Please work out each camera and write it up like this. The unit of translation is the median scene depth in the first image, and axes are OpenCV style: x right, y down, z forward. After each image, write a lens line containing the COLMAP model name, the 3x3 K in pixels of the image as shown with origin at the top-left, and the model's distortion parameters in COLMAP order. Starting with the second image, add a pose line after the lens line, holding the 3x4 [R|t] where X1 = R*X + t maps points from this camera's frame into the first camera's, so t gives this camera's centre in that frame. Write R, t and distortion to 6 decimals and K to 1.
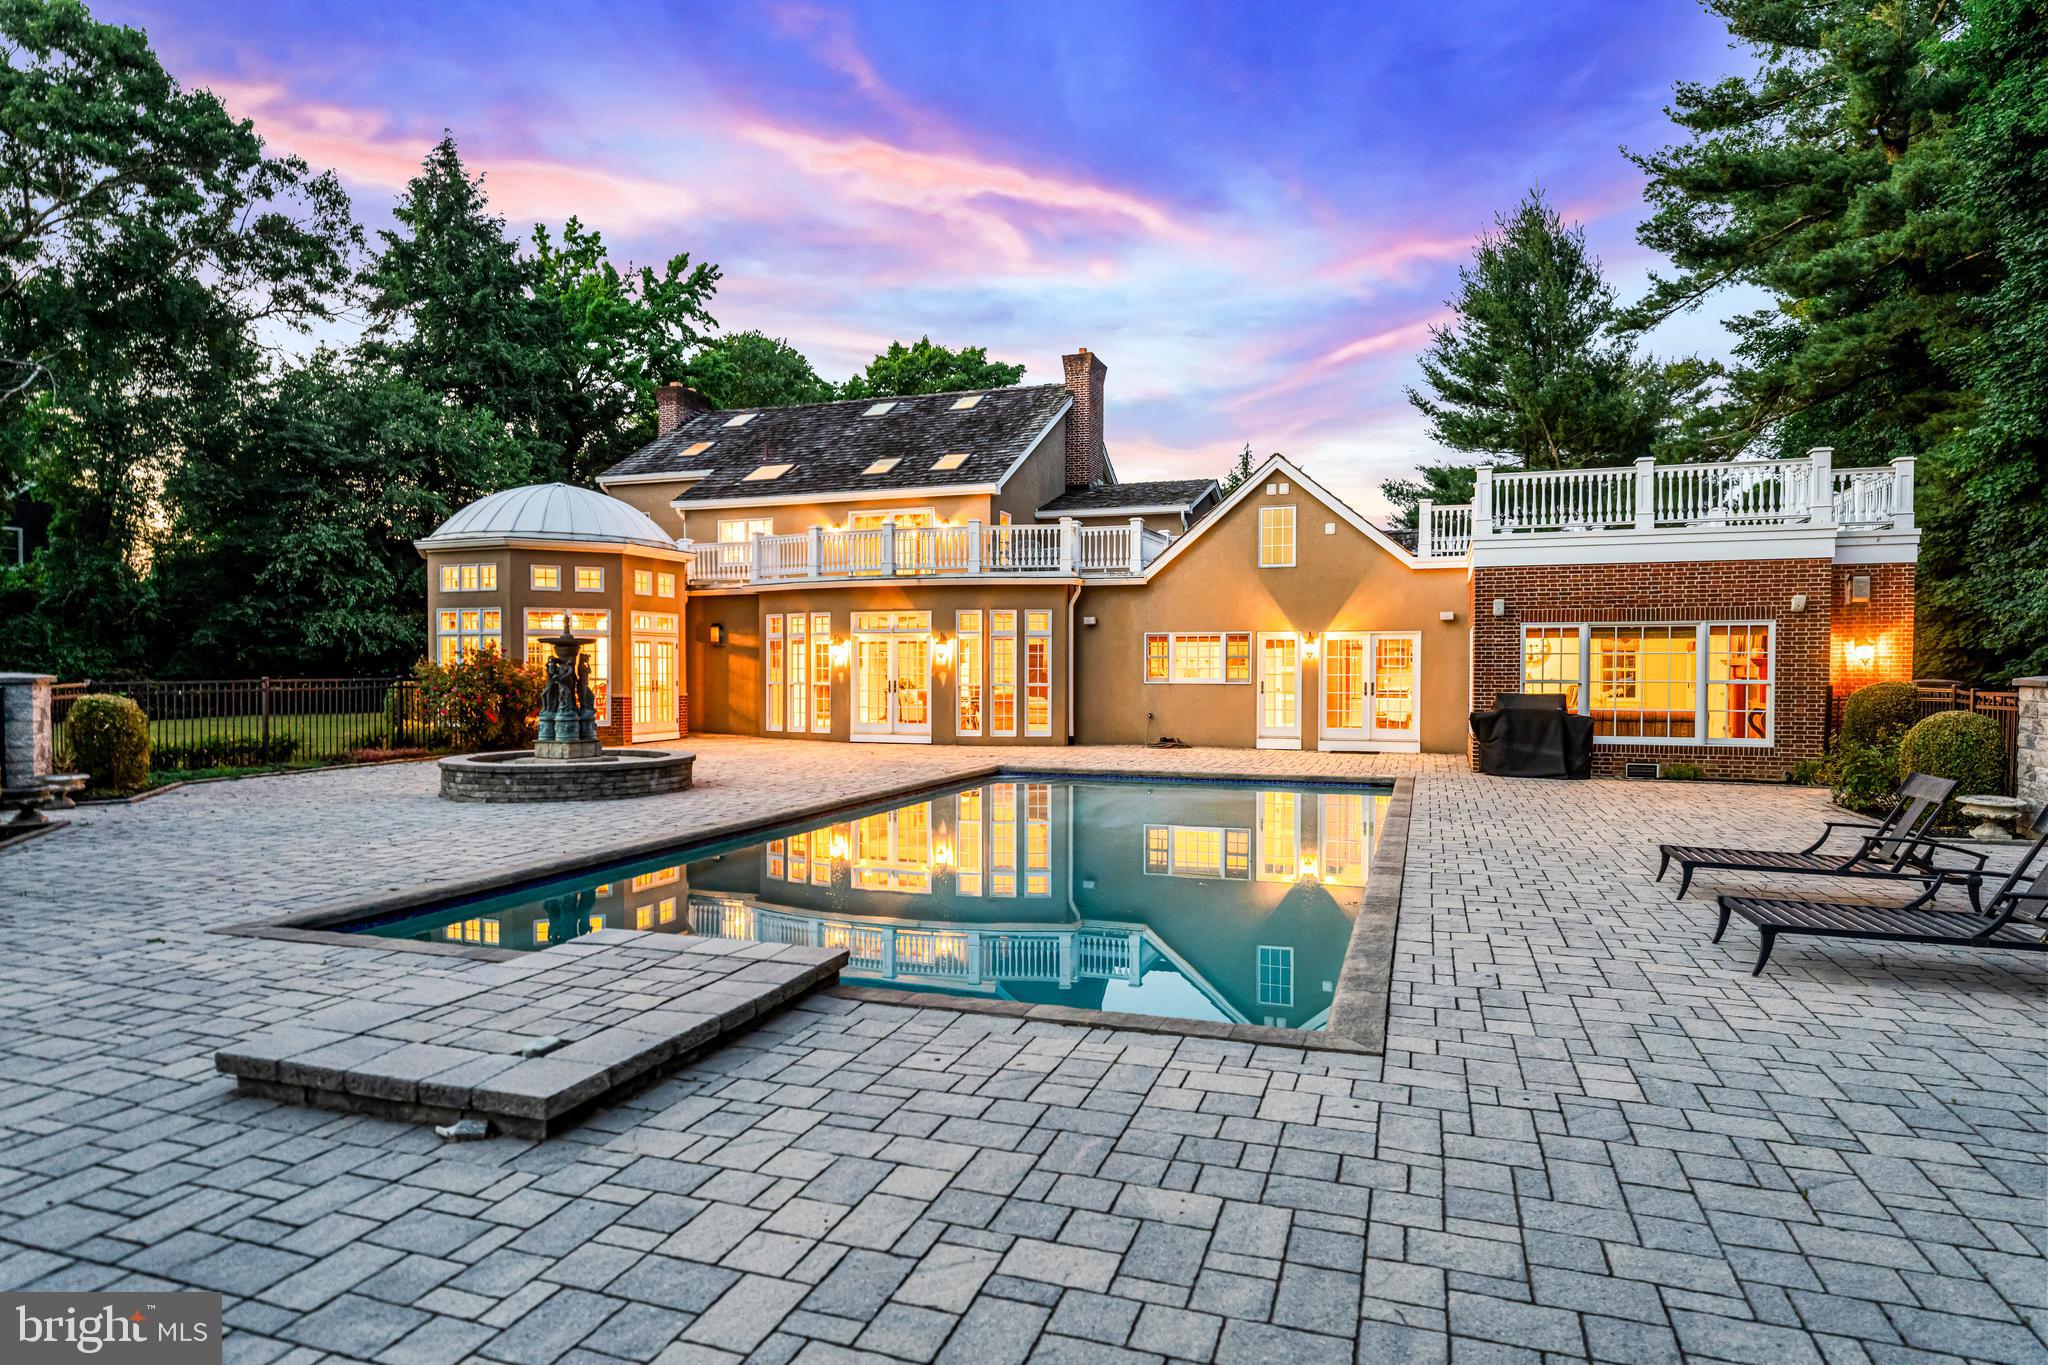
lens RADIAL K [[1144.4, 0, 1031.6], [0, 1144.4, 691.6], [0, 0, 1]] dist [-0.001754, -0.001382]
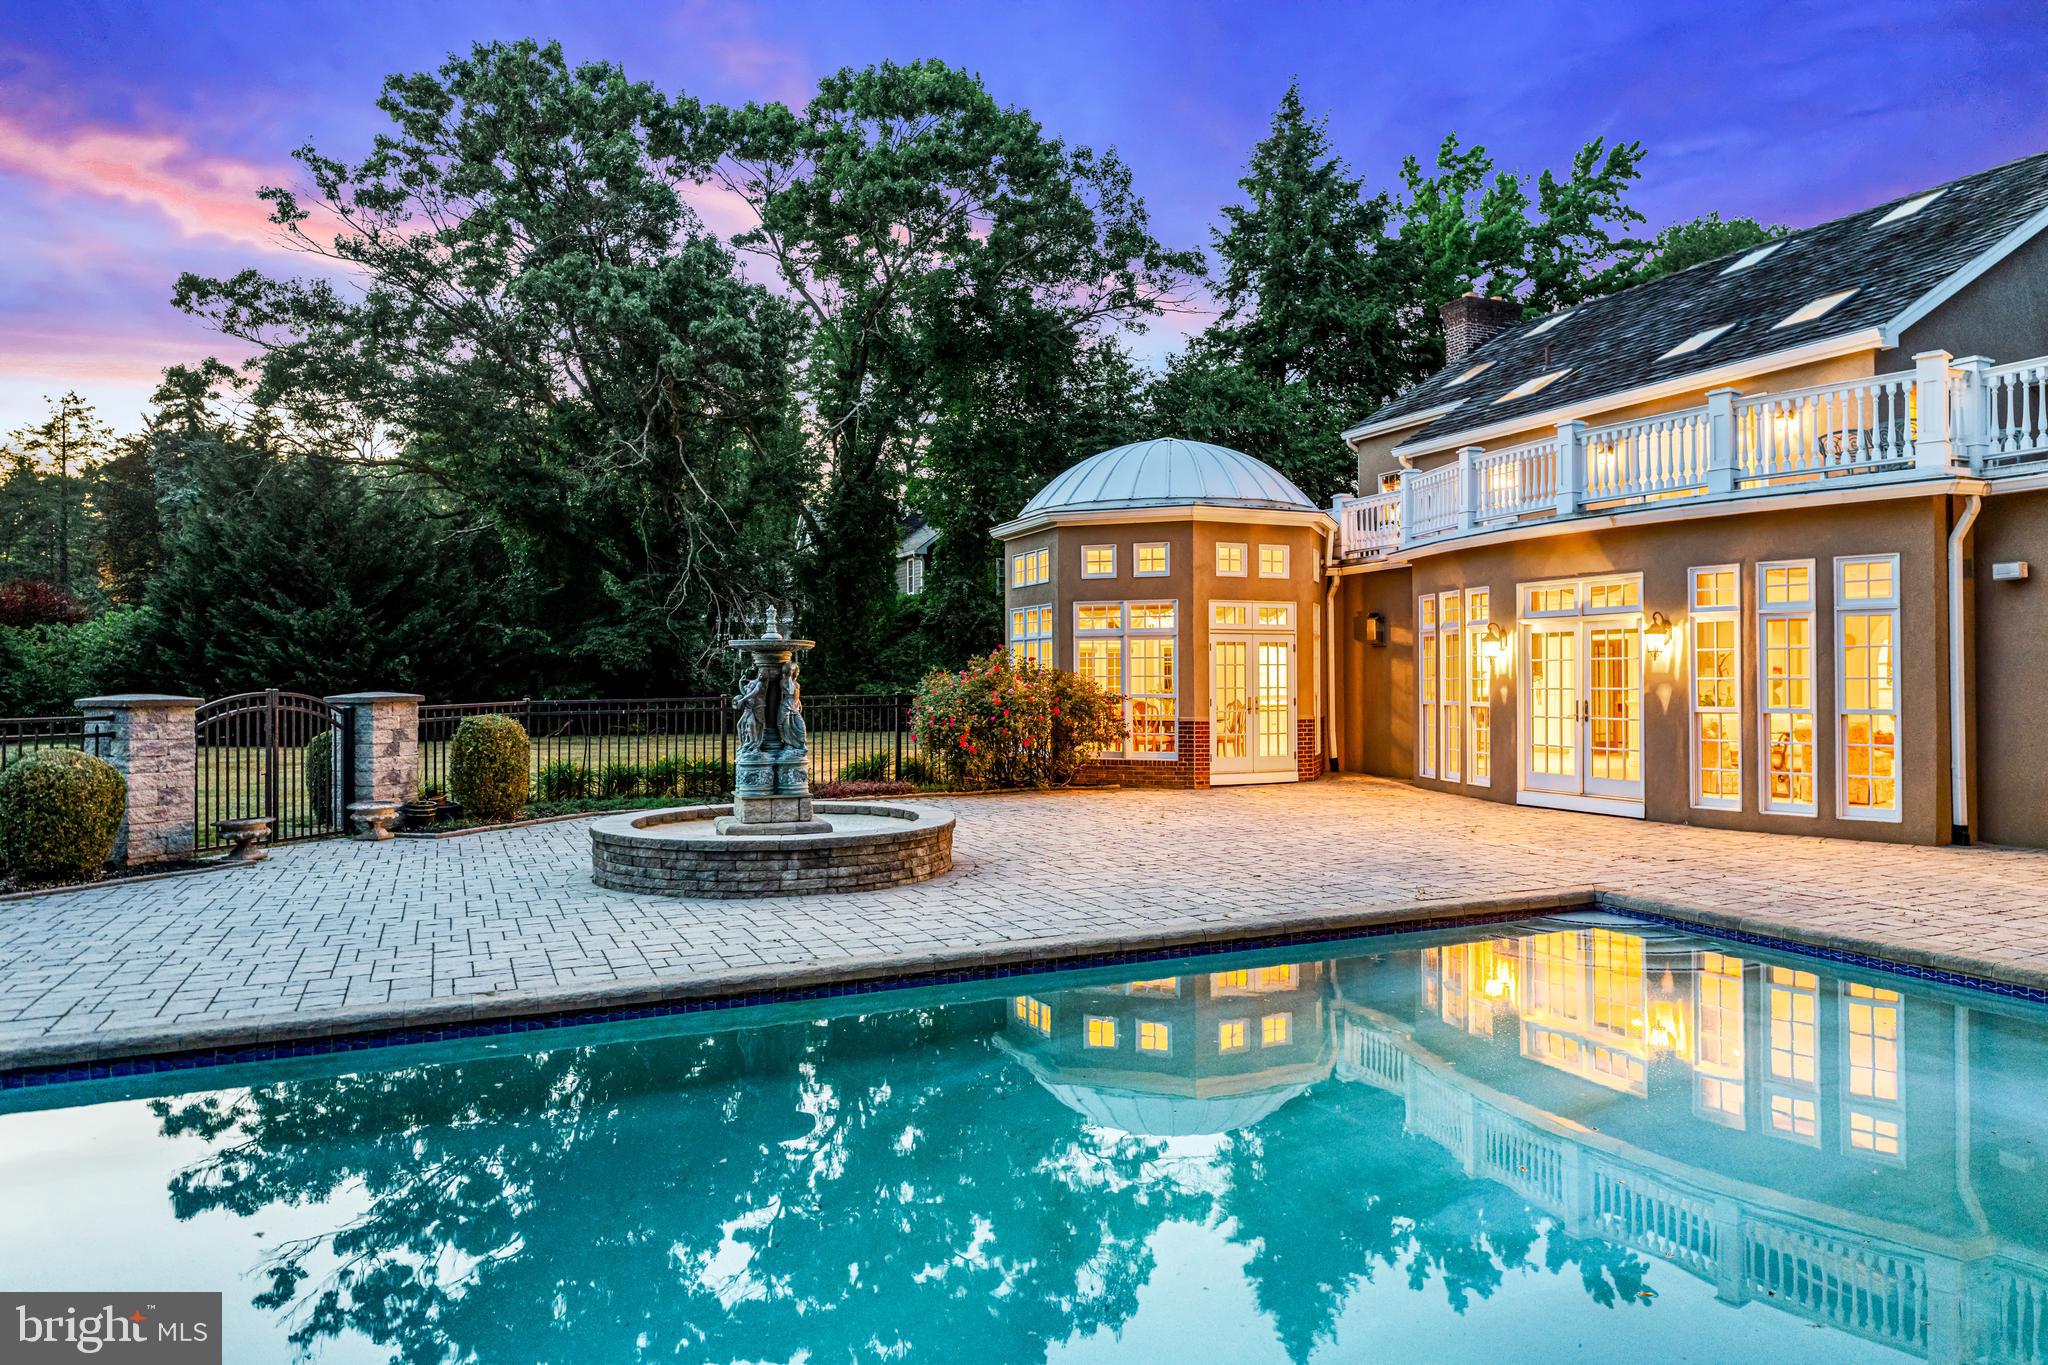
lens RADIAL K [[1277.0, 0, 1022.8], [0, 1277.0, 670.4], [0, 0, 1]] dist [0.001558, 0.001687]
pose [[0.689526, -0.009842, -0.724194, 0.142779], [-0.007431, 0.999759, -0.020662, -0.009269], [0.724223, 0.019628, 0.689287, 0.360995]]
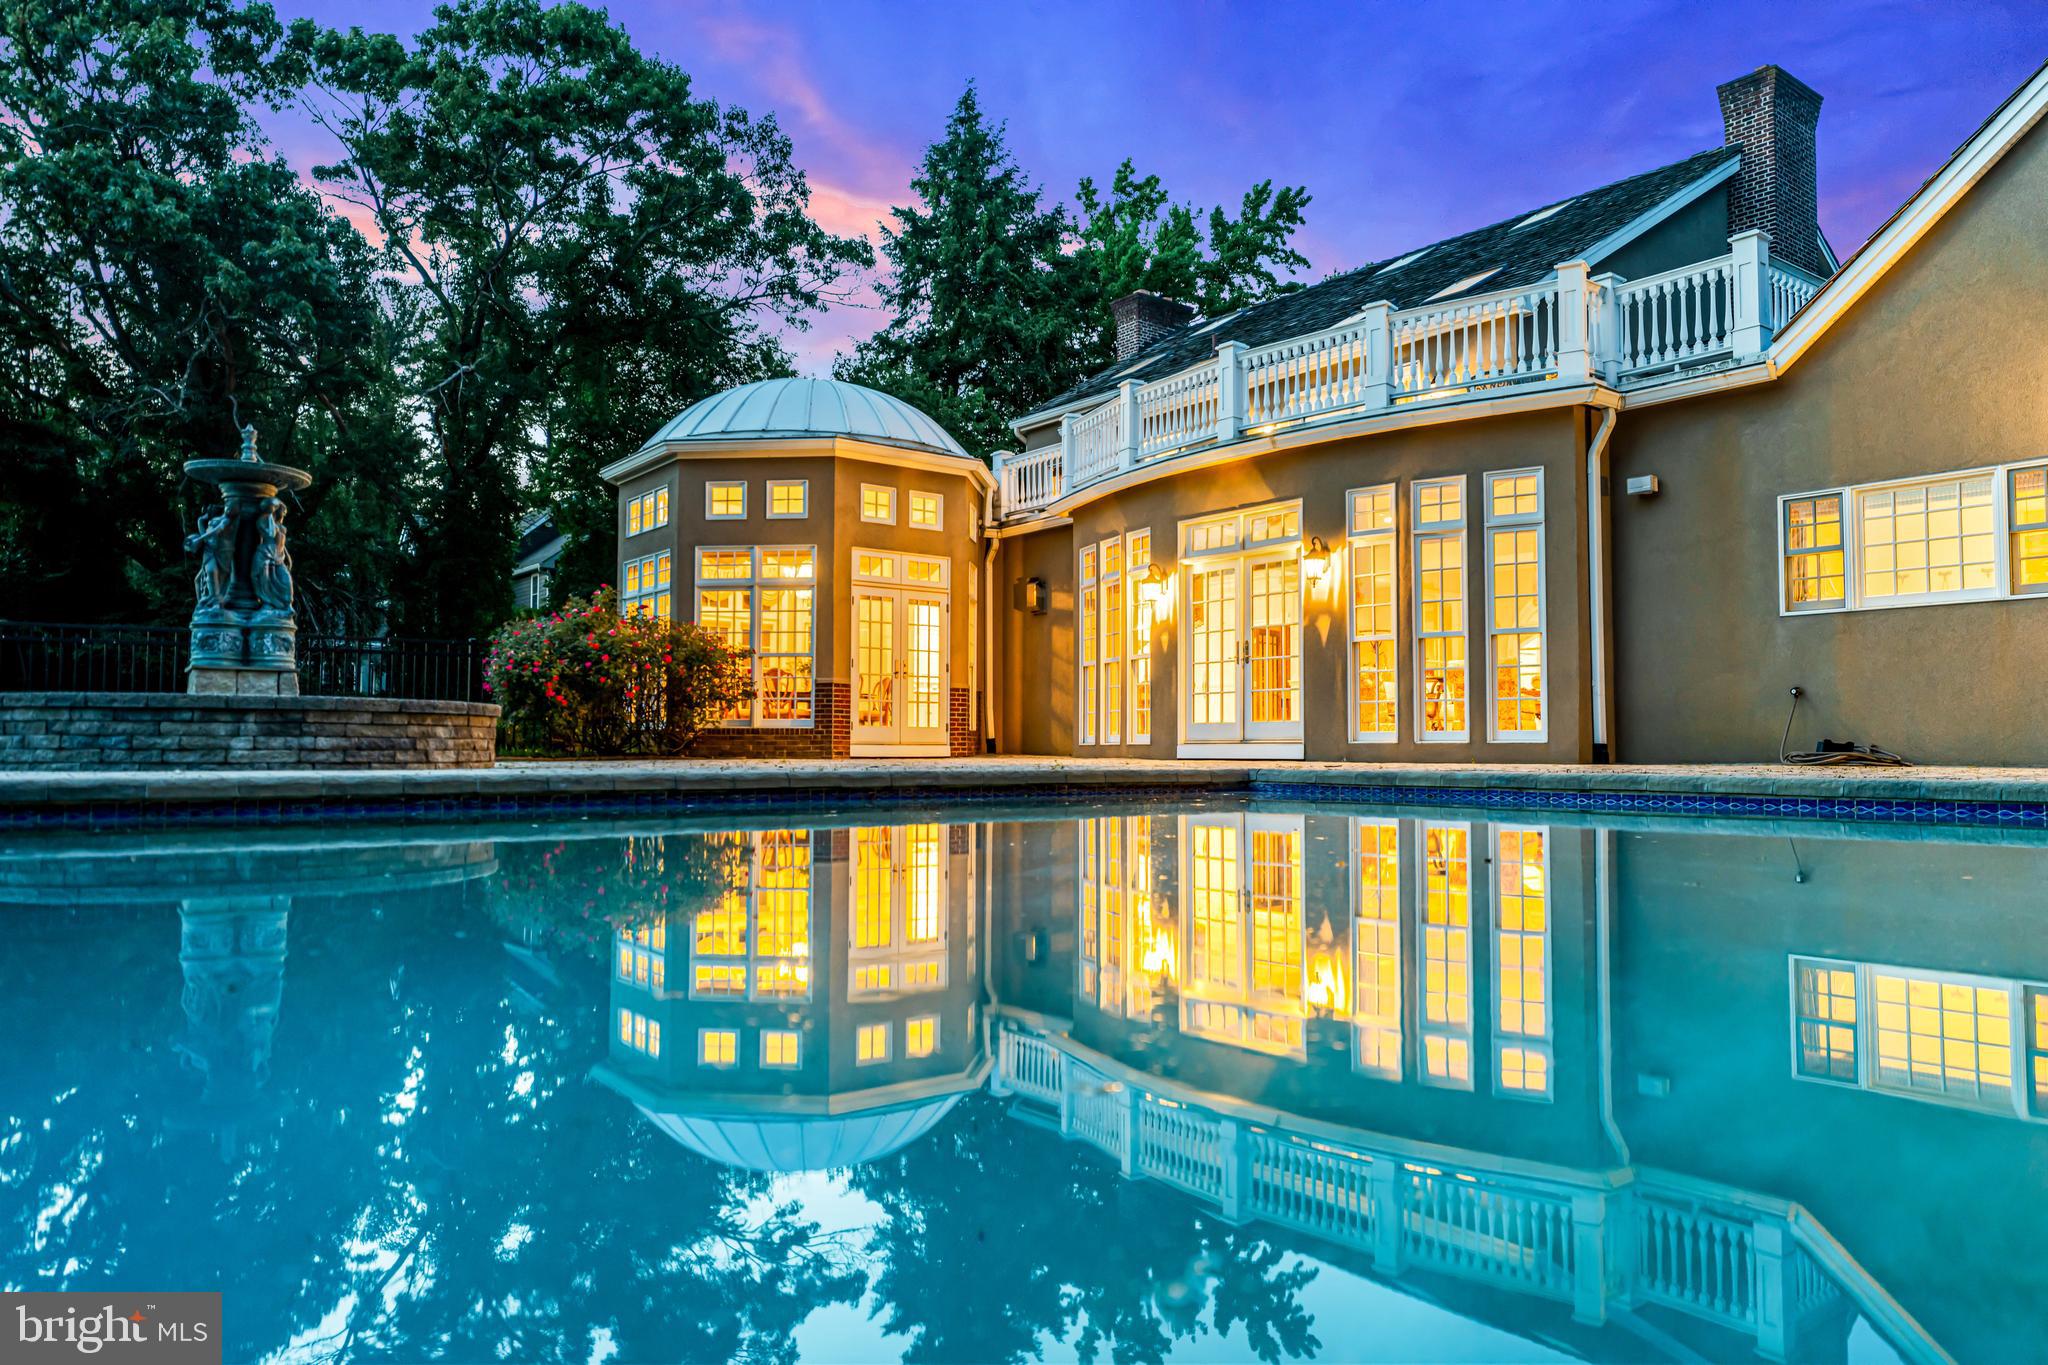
lens RADIAL K [[1363.2, 0, 1017.4], [0, 1363.2, 691.1], [0, 0, 1]] dist [0.007931, -0.009684]
pose [[0.842867, -0.022695, -0.537643, 0.125945], [-0.010775, 0.998198, -0.059027, 0.050777], [0.538014, 0.055545, 0.841104, 0.413190]]
